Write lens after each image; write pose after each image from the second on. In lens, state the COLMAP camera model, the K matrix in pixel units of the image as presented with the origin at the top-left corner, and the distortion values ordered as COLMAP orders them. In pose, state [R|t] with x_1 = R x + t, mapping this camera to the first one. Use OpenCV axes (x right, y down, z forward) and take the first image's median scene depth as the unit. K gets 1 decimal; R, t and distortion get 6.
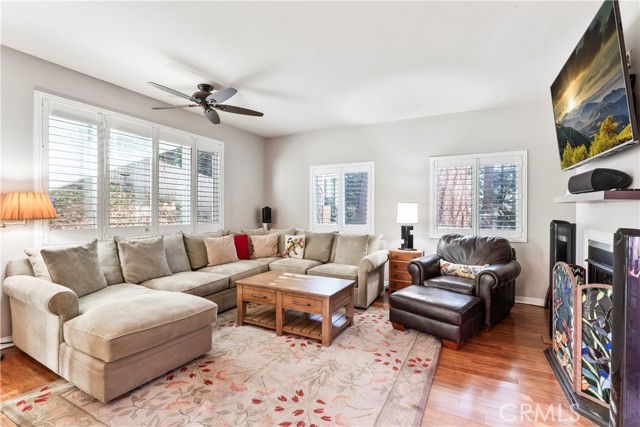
lens RADIAL K [[294.1, 0, 321.2], [0, 294.1, 217.6], [0, 0, 1]] dist [-0.001563, 0.000145]
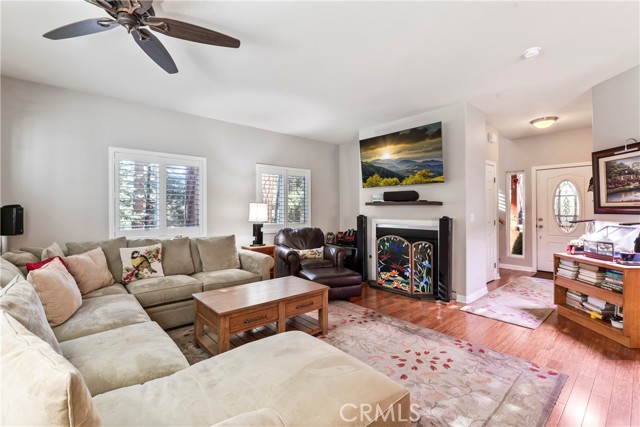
lens RADIAL K [[294.1, 0, 315.2], [0, 294.1, 208.0], [0, 0, 1]] dist [-0.001563, 0.000145]
pose [[0.366682, 0.002046, 0.930344, -0.656323], [0.027795, 0.999527, -0.013153, -0.011269], [-0.929931, 0.030682, 0.366452, 0.404282]]
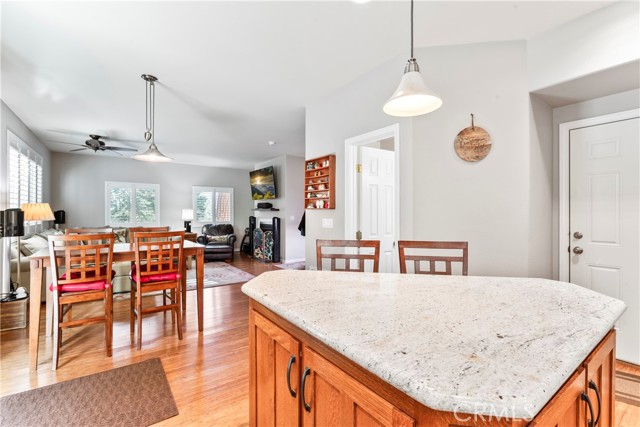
lens RADIAL K [[294.1, 0, 318.0], [0, 294.1, 212.2], [0, 0, 1]] dist [-0.001563, 0.000145]
pose [[0.452594, 0.000623, 0.891717, -1.070664], [0.023122, 0.999655, -0.012434, 0.014250], [-0.891417, 0.026246, 0.452423, -0.665616]]
